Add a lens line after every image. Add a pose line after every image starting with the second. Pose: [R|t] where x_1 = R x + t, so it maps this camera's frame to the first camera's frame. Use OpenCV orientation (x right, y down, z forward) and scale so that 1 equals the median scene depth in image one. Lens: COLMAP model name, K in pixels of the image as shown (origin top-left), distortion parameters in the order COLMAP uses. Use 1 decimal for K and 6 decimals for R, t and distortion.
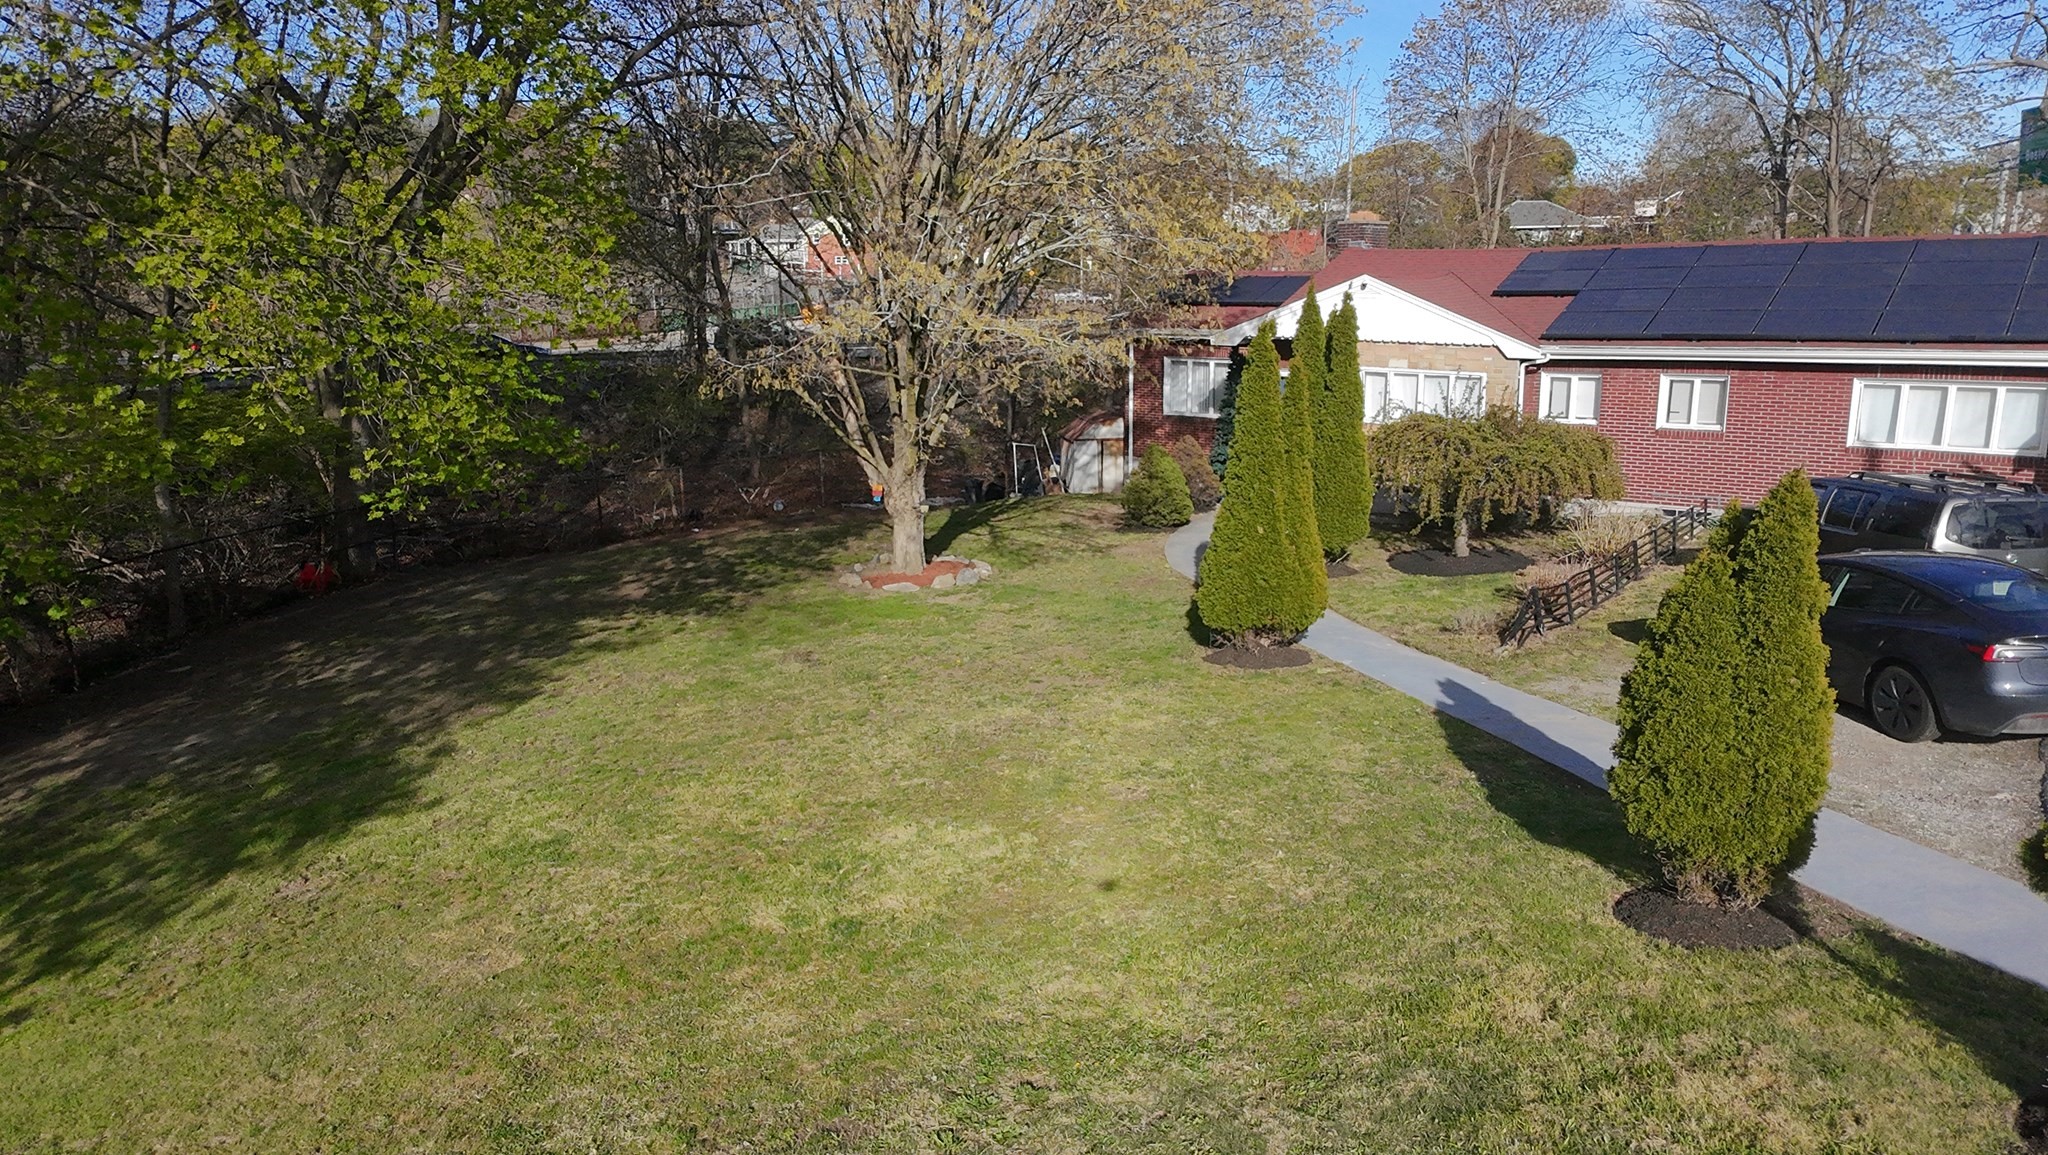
lens RADIAL K [[1295.0, 0, 1027.7], [0, 1295.0, 579.5], [0, 0, 1]] dist [-0.000579, 0.000944]
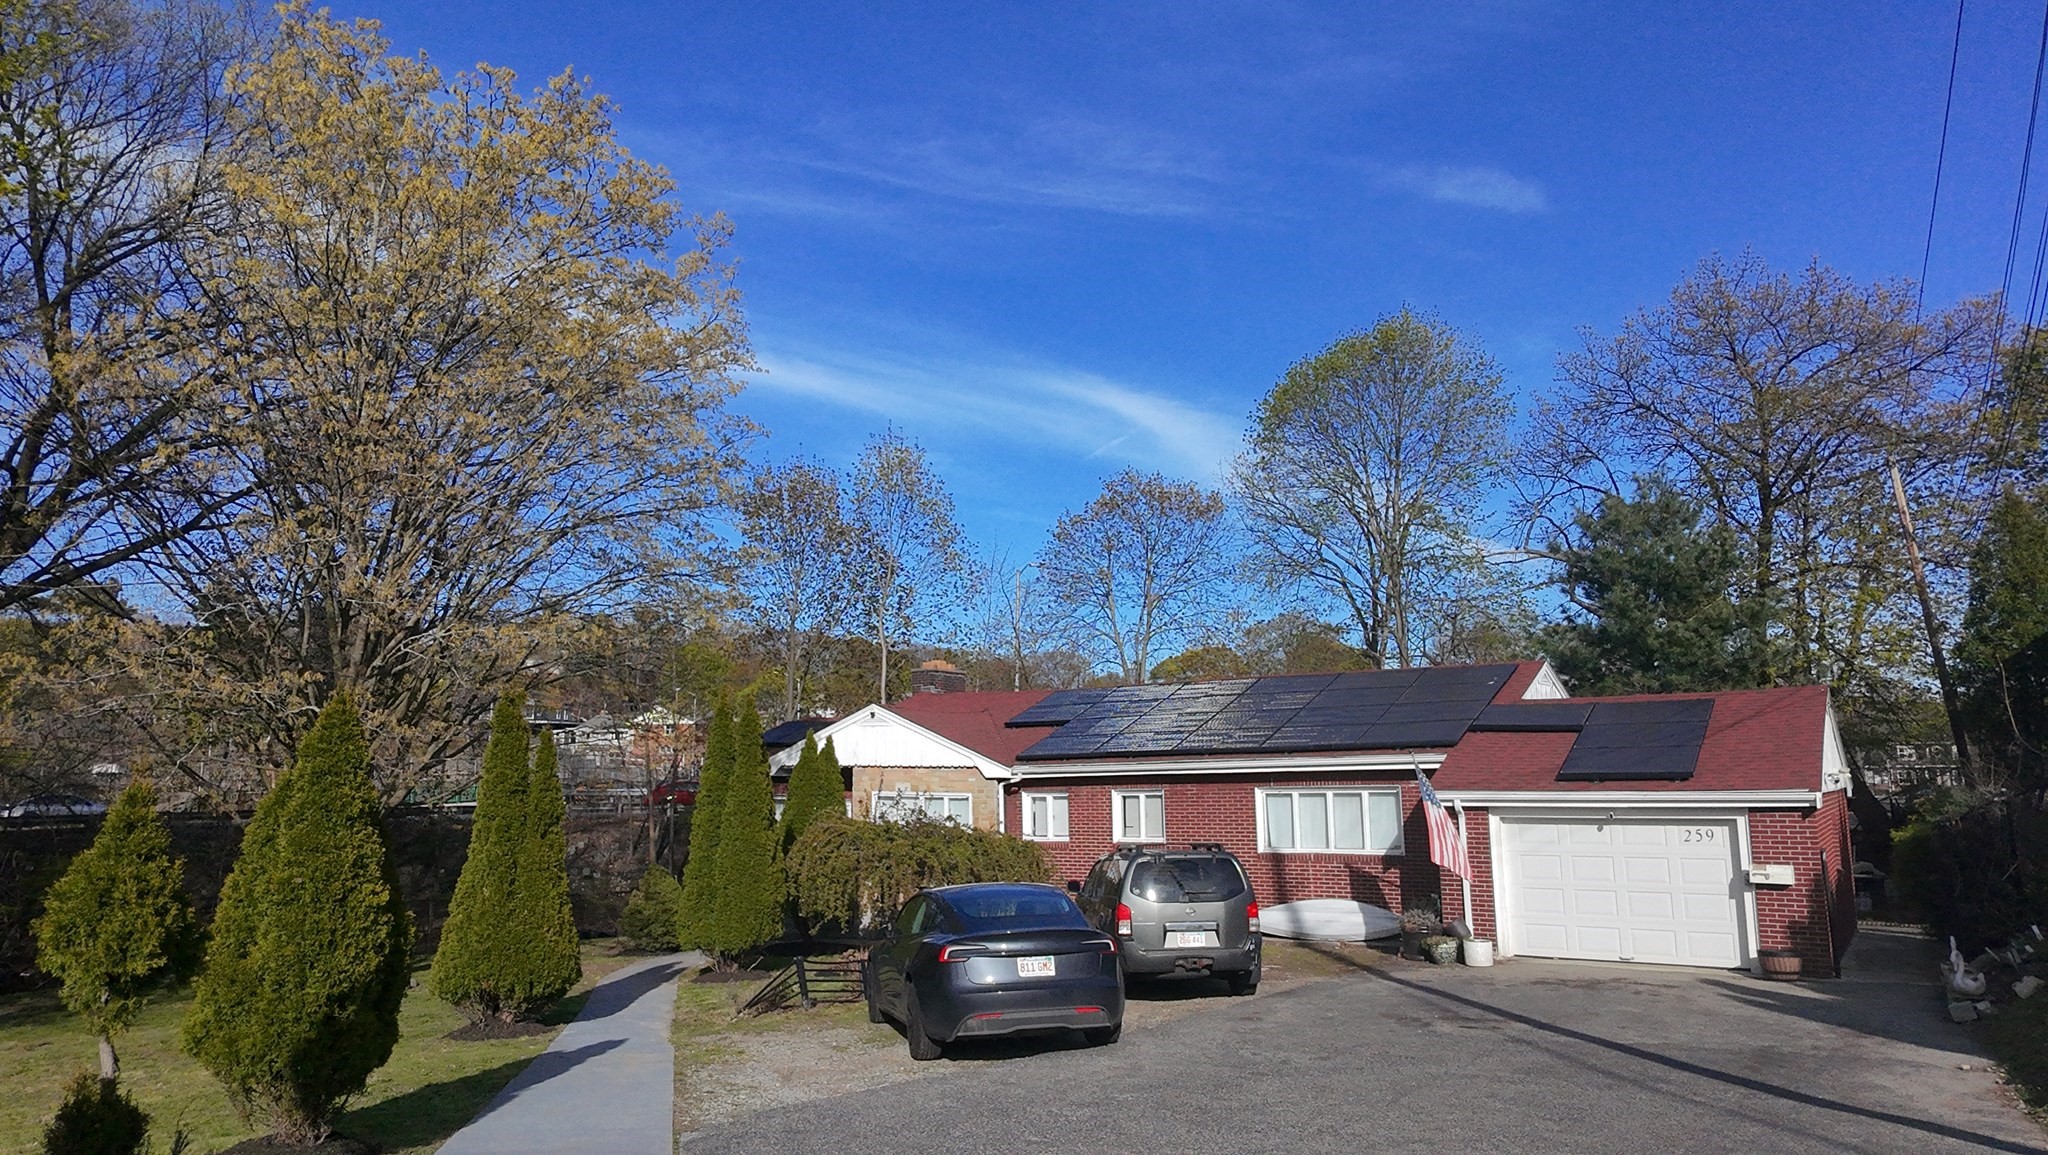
lens RADIAL K [[1295.0, 0, 1022.0], [0, 1295.0, 575.3], [0, 0, 1]] dist [-0.000579, 0.000944]
pose [[0.996695, 0.020896, 0.078500, 0.379041], [0.010415, 0.925502, -0.378599, 0.089683], [-0.080563, 0.378165, 0.922226, -0.037726]]
